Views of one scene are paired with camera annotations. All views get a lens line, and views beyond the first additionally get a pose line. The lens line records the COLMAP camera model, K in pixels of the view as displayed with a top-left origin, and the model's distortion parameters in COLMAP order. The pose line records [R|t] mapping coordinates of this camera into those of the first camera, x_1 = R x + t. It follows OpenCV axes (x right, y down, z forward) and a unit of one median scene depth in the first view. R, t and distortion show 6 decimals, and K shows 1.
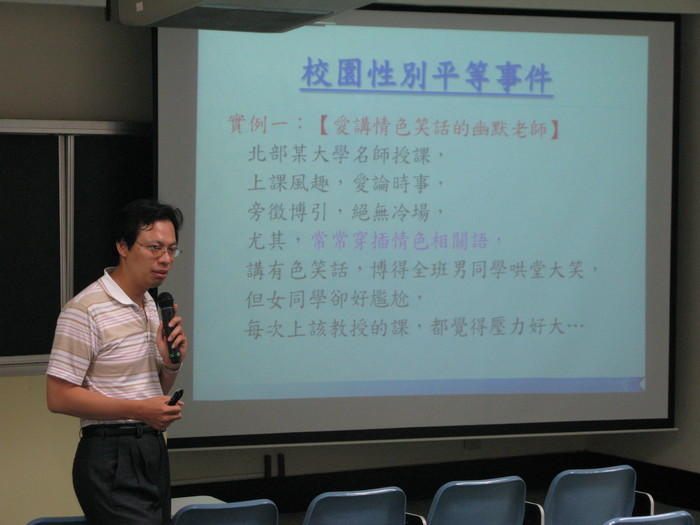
lens RADIAL K [[2110.4, 0, 351.3], [0, 2110.4, 261.8], [0, 0, 1]] dist [0.265019, 0.000000]
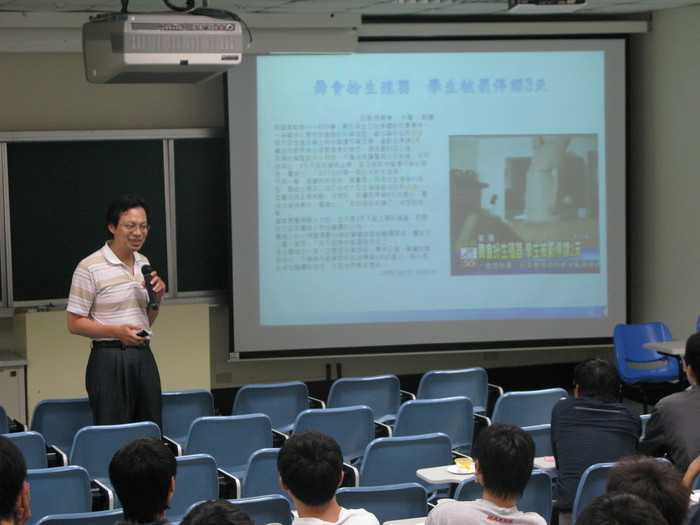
lens RADIAL K [[1828.5, 0, 350.4], [0, 1828.5, 255.7], [0, 0, 1]] dist [0.187964, 0.000000]
pose [[0.977182, -0.011790, -0.212078, 0.253601], [0.018420, 0.999401, 0.029314, -0.016147], [0.211606, -0.032551, 0.976813, -0.183130]]
